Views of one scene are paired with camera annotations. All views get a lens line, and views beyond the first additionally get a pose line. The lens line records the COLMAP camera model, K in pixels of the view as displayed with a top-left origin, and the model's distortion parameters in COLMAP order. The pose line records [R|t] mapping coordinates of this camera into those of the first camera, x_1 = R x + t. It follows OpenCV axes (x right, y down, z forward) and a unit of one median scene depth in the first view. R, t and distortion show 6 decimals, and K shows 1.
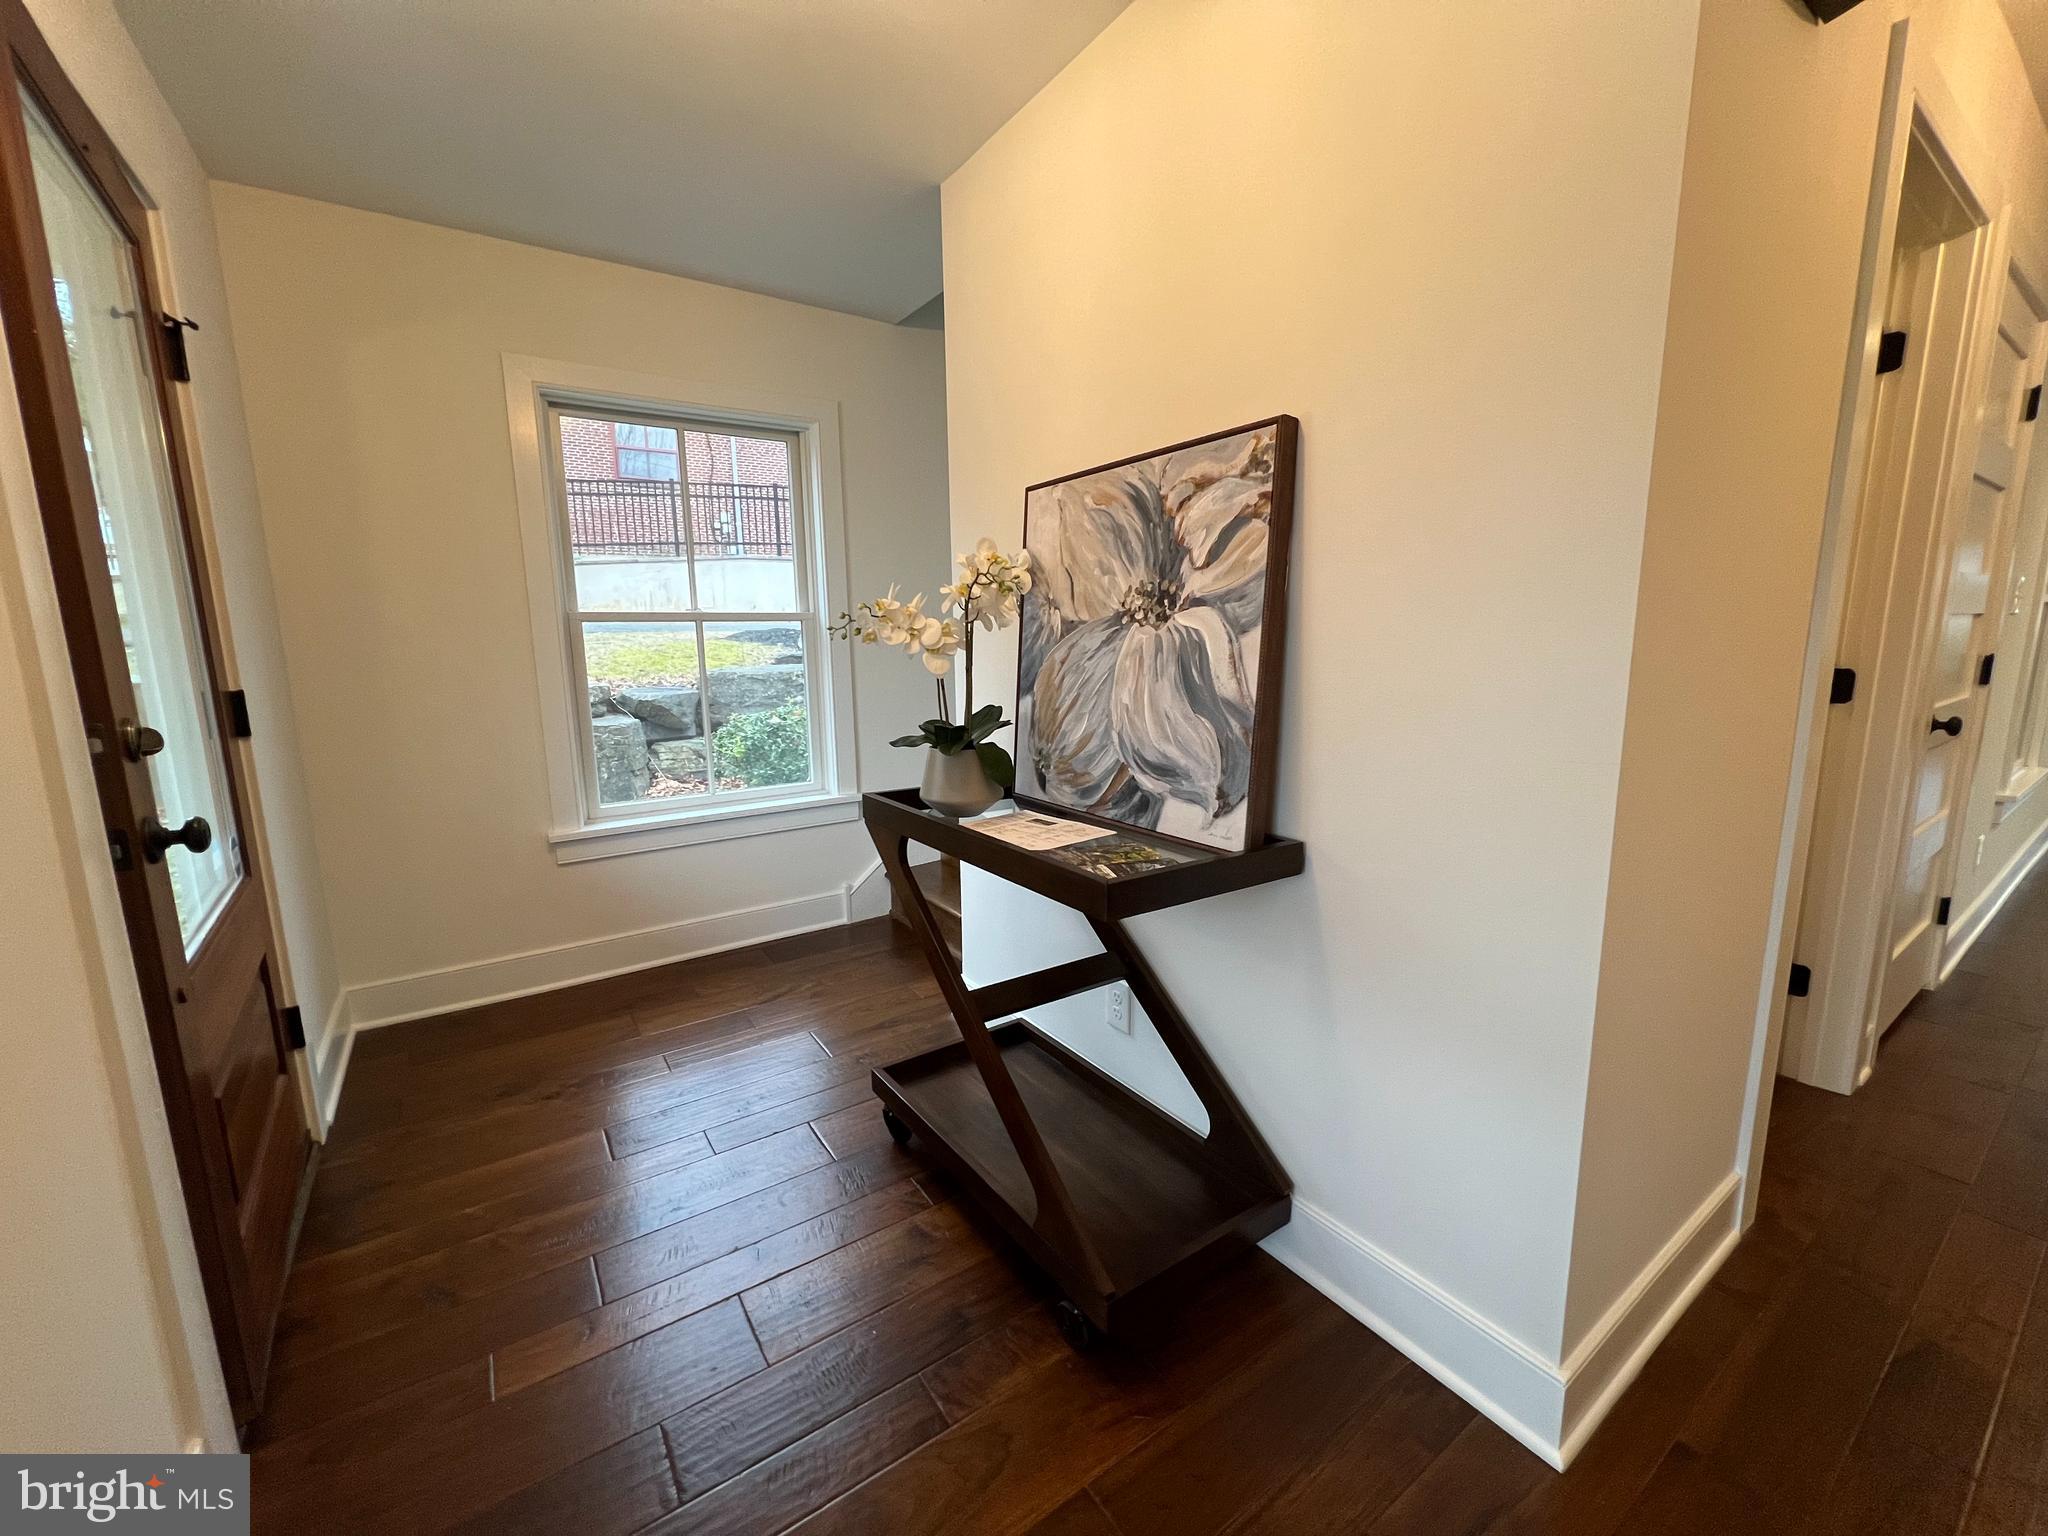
lens RADIAL K [[814.4, 0, 1019.8], [0, 814.4, 765.3], [0, 0, 1]] dist [-0.000493, -0.000454]
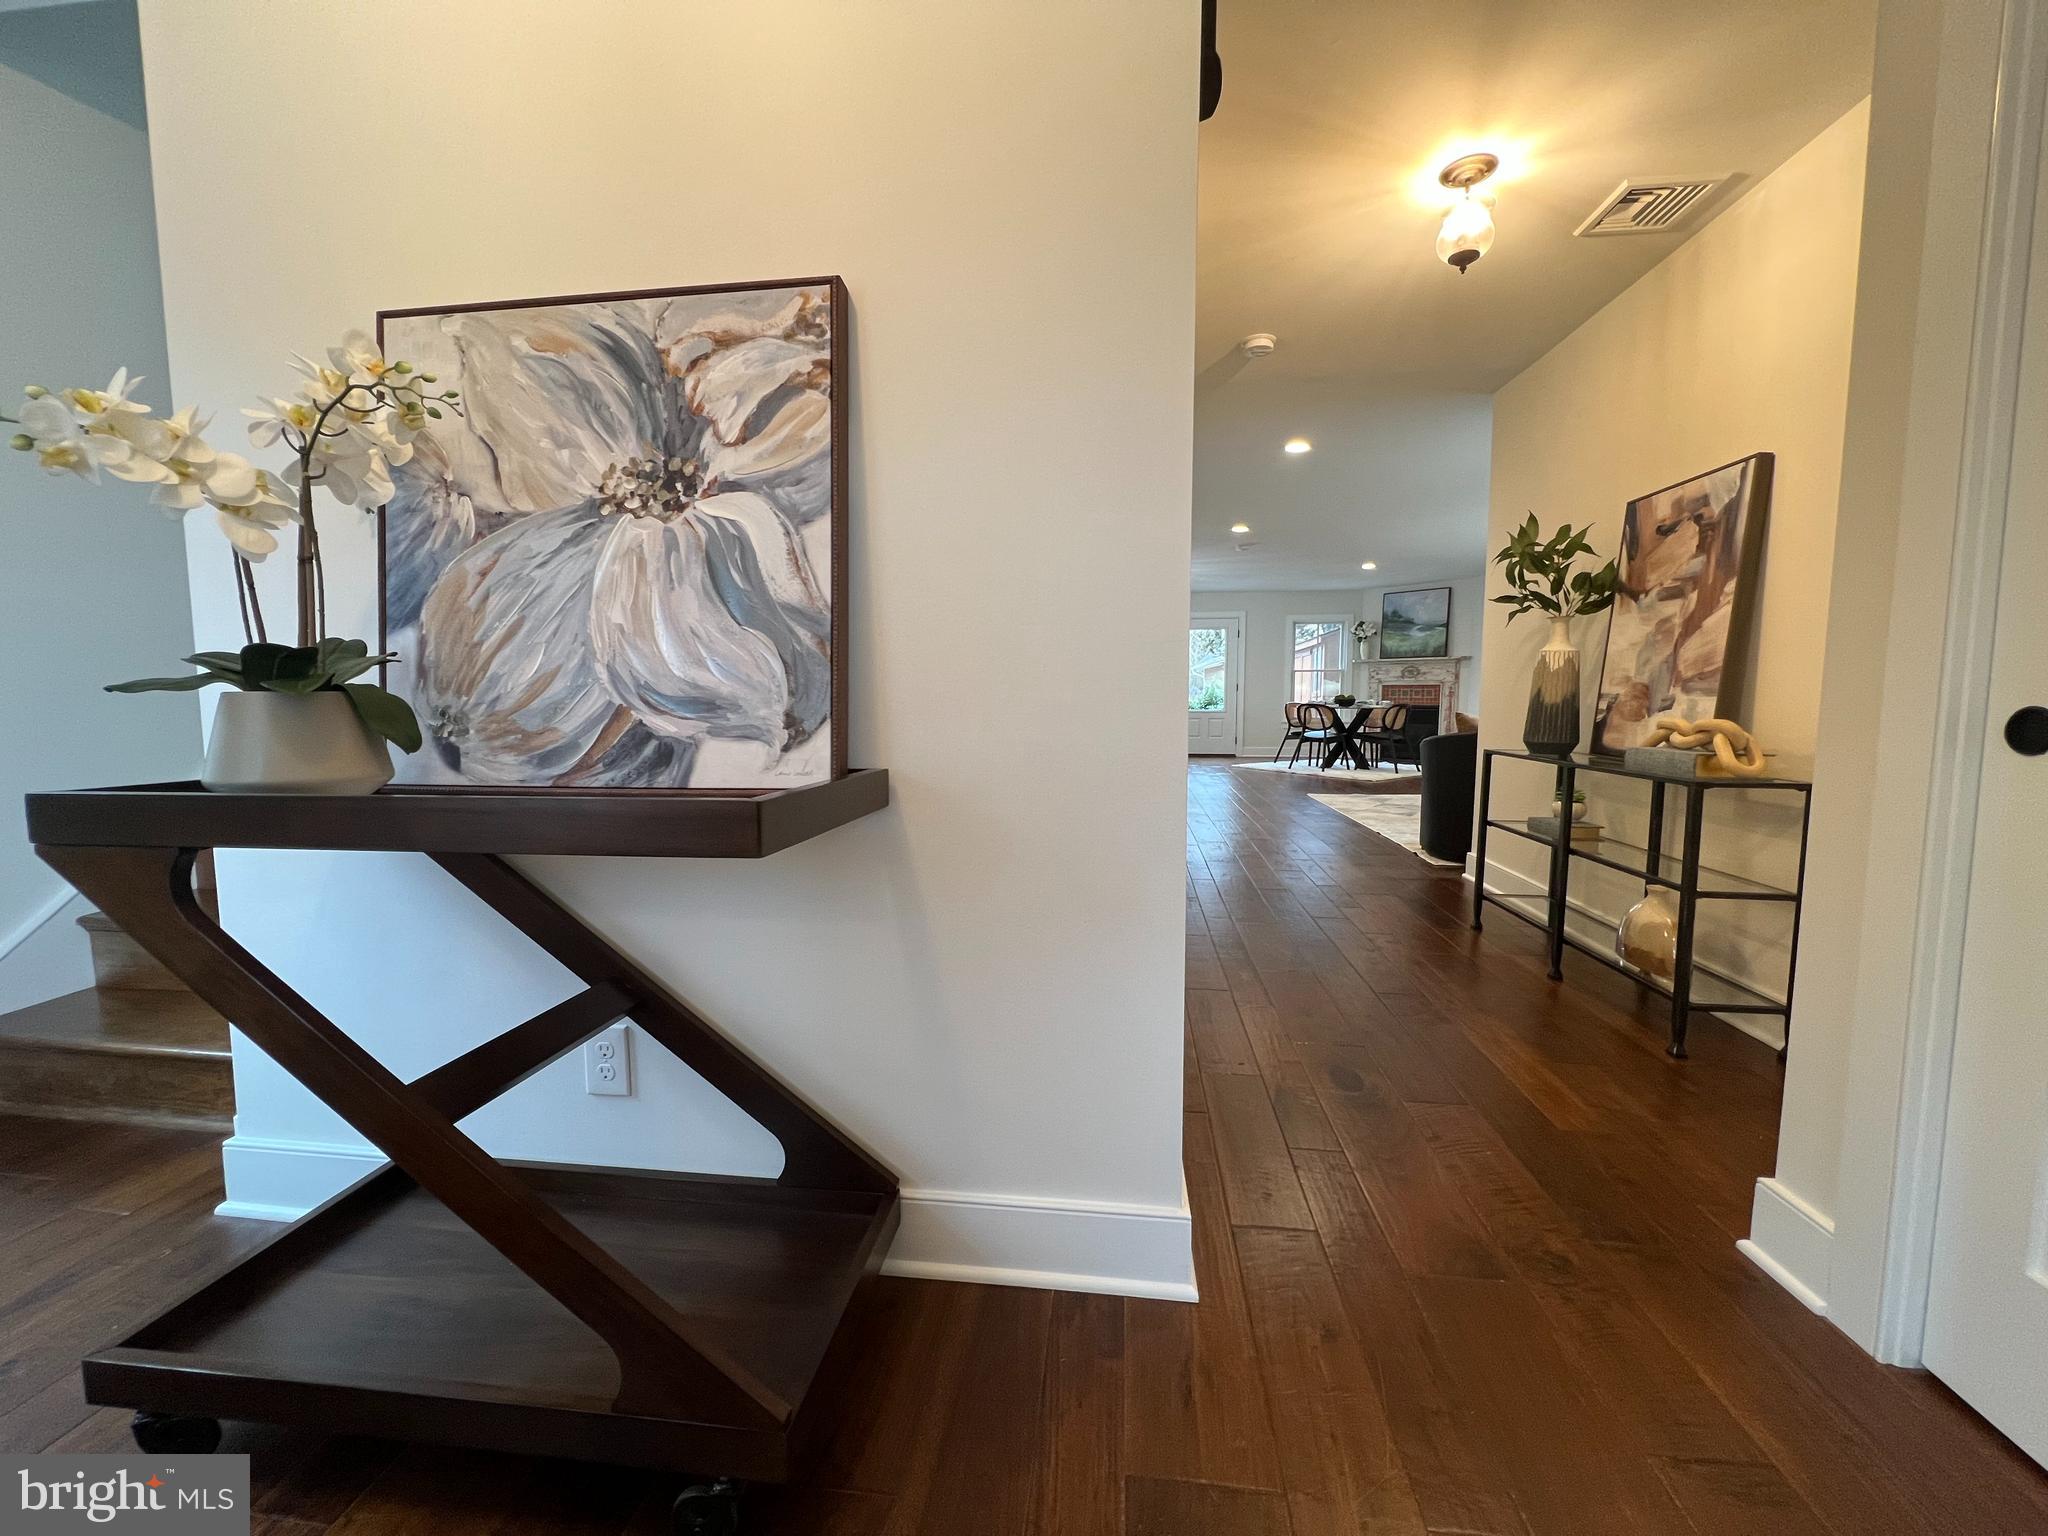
lens RADIAL K [[814.4, 0, 1018.6], [0, 814.4, 767.8], [0, 0, 1]] dist [-0.000493, -0.000454]
pose [[0.663185, -0.052469, 0.746614, -0.192818], [0.112081, 0.993253, -0.029755, 0.120729], [-0.740016, 0.103414, 0.664591, 0.276105]]
